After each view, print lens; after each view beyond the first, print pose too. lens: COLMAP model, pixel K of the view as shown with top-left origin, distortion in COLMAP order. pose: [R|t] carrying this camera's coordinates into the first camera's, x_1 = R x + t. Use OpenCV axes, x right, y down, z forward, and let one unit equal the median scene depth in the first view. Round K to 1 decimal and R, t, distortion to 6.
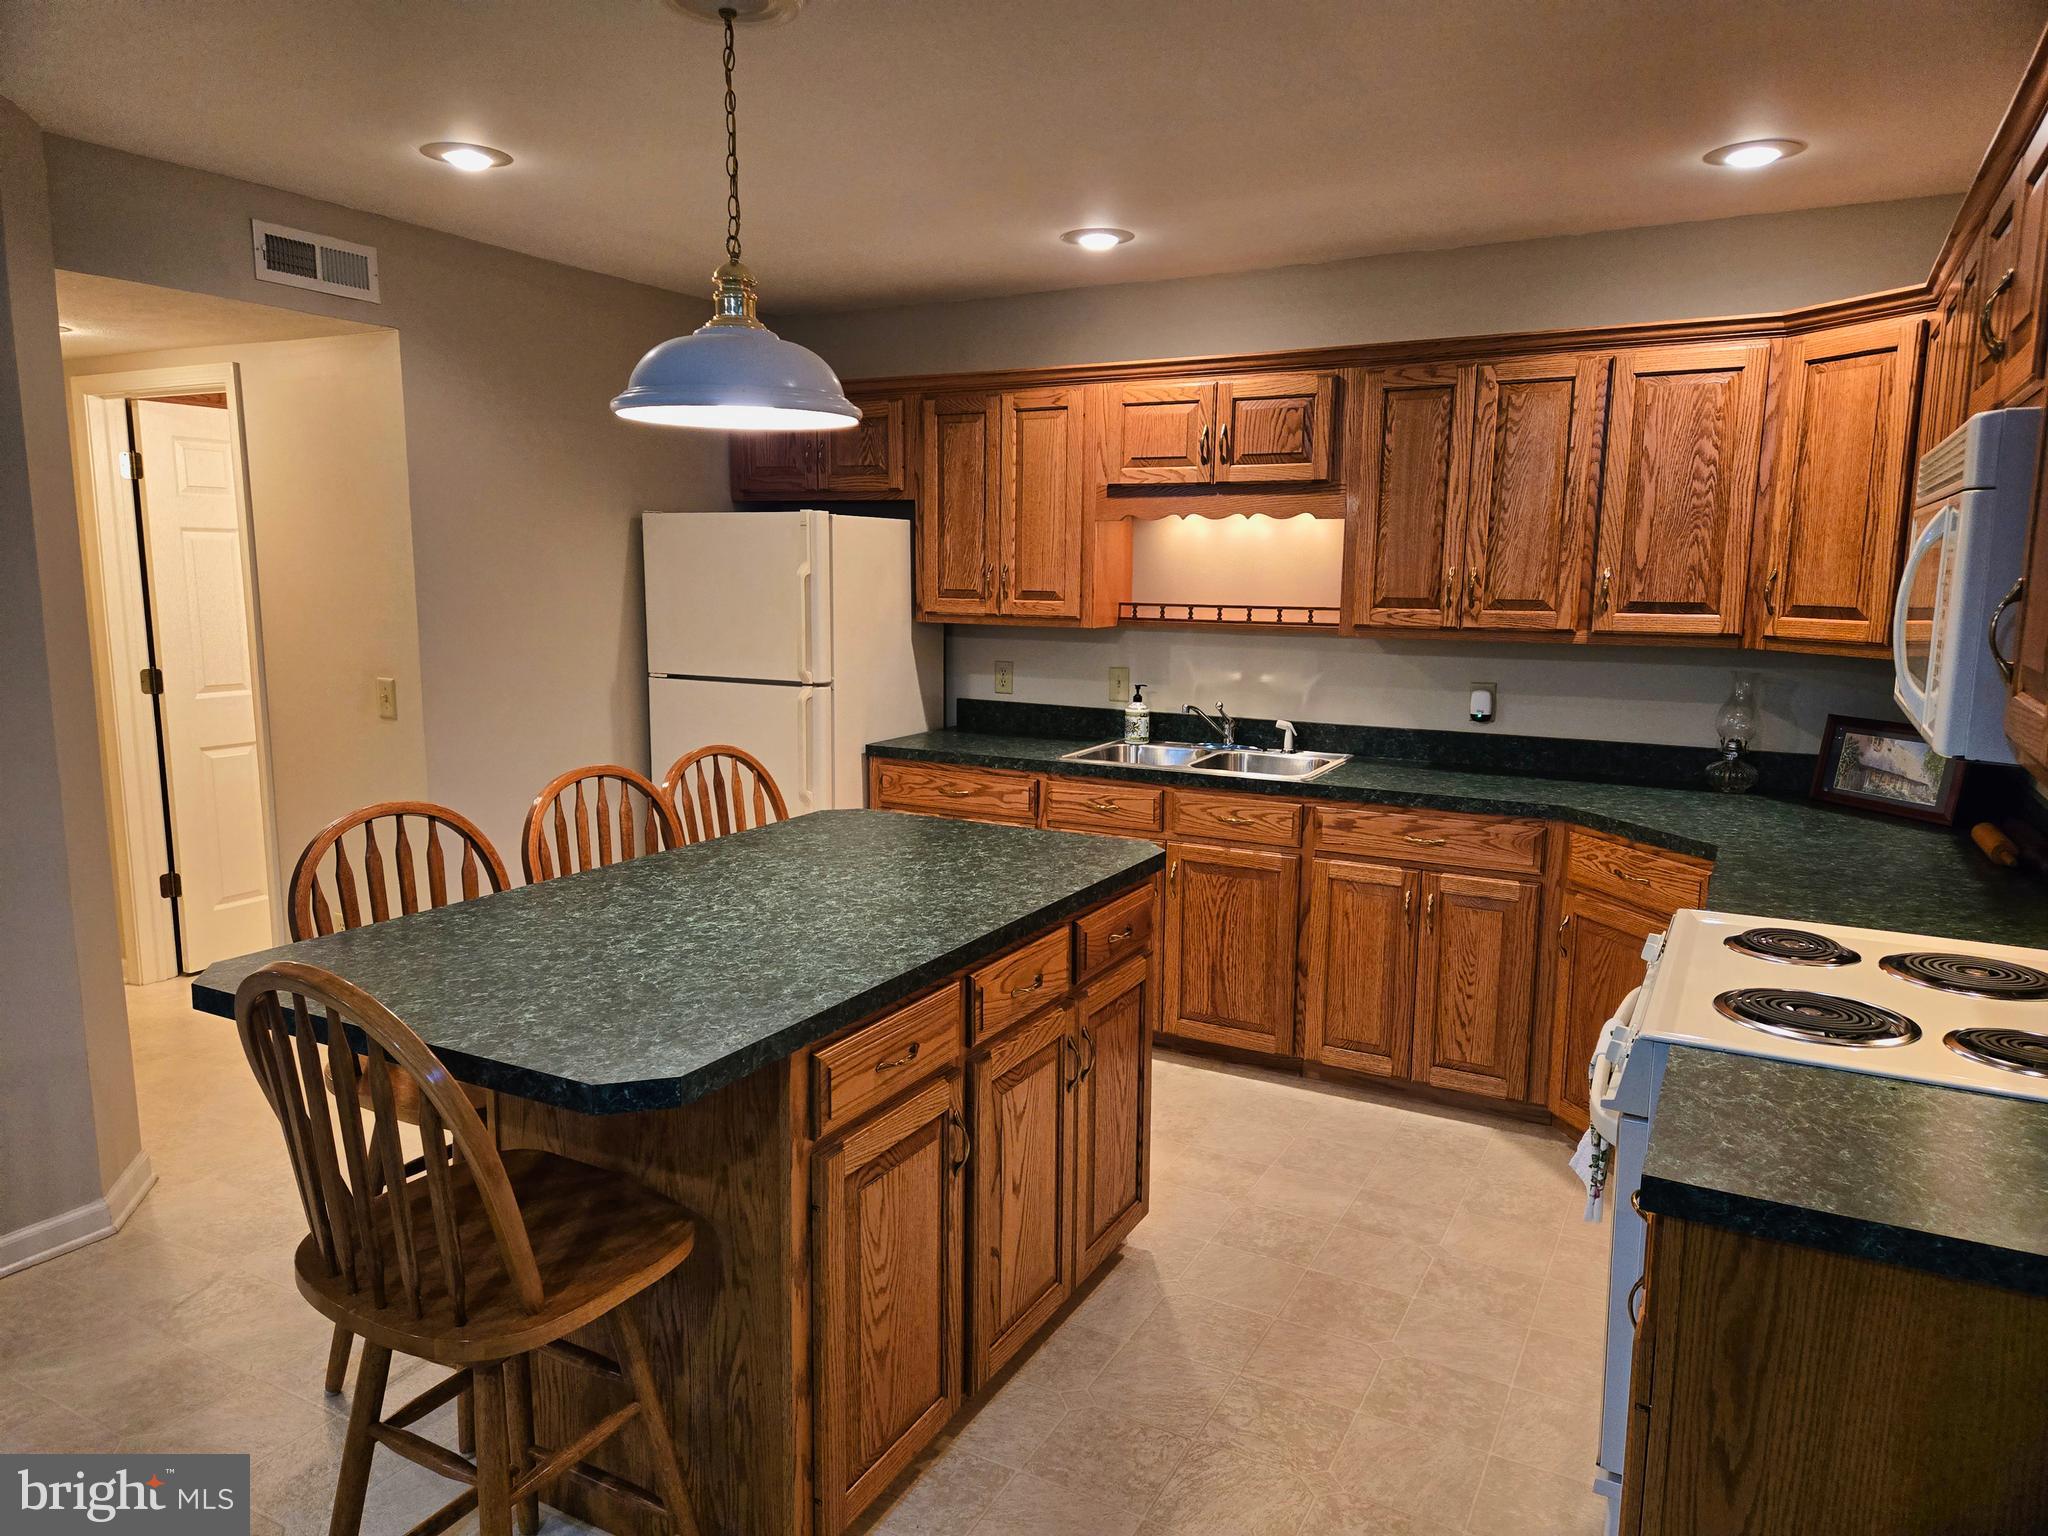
lens RADIAL K [[1367.0, 0, 1019.7], [0, 1367.0, 772.1], [0, 0, 1]] dist [0.056265, -0.014624]
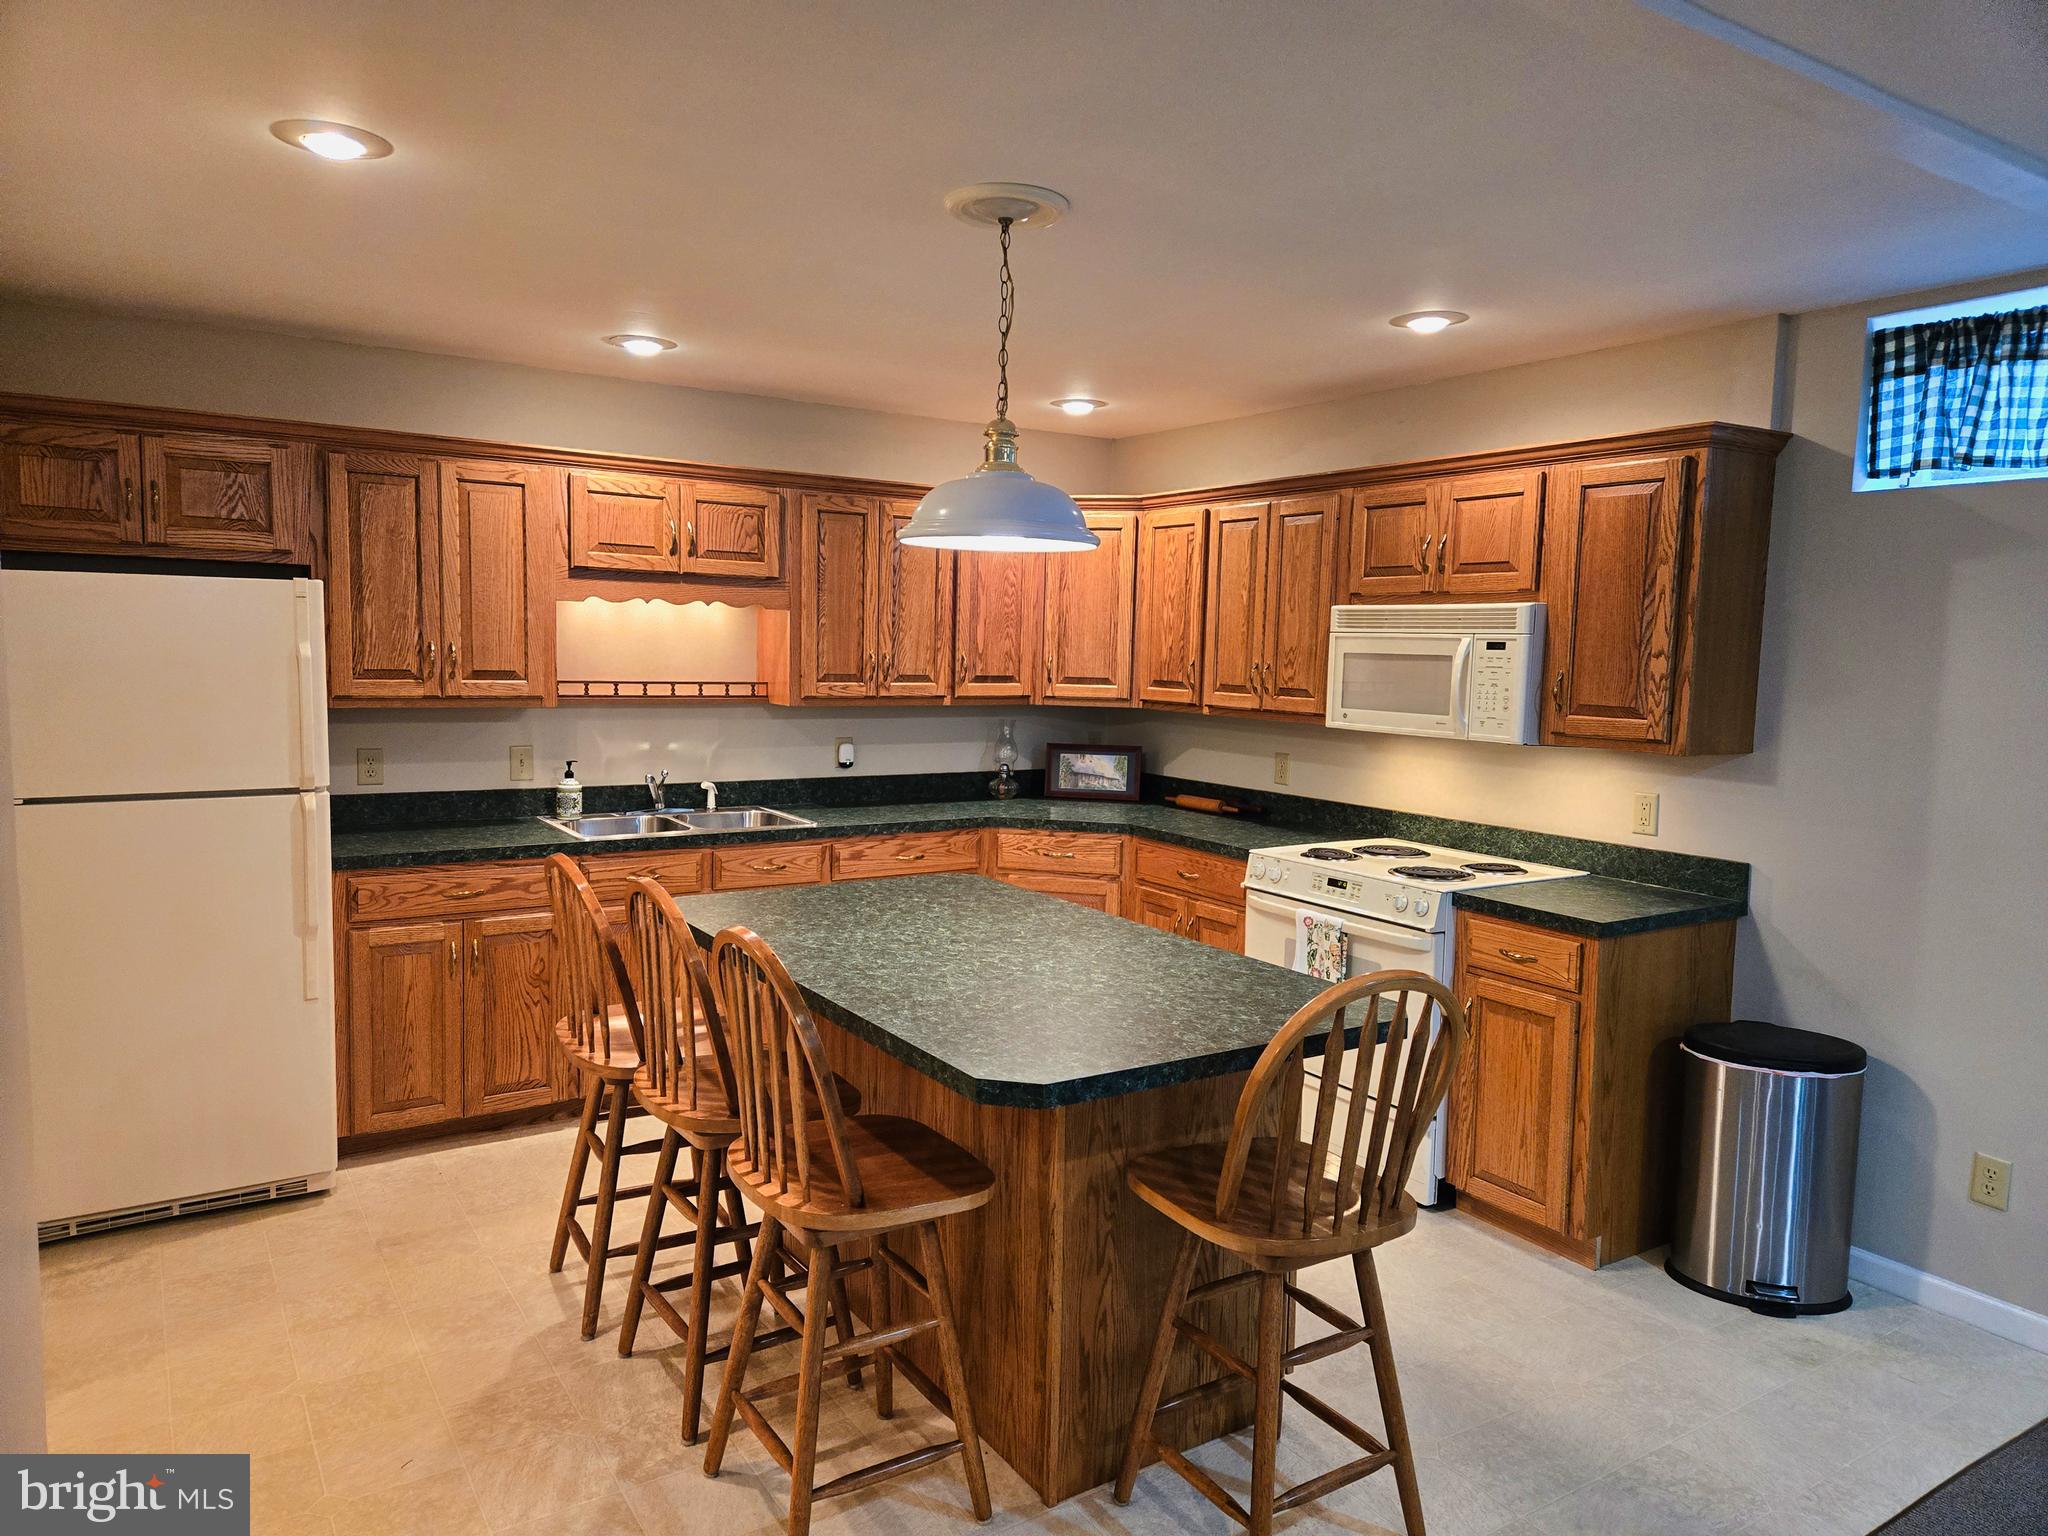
lens RADIAL K [[1367.0, 0, 1029.8], [0, 1367.0, 767.3], [0, 0, 1]] dist [0.056265, -0.014624]
pose [[0.454429, -0.079571, 0.887222, -0.720849], [0.115095, 0.992898, 0.030098, -0.055298], [-0.883316, 0.088438, 0.460360, 0.252917]]
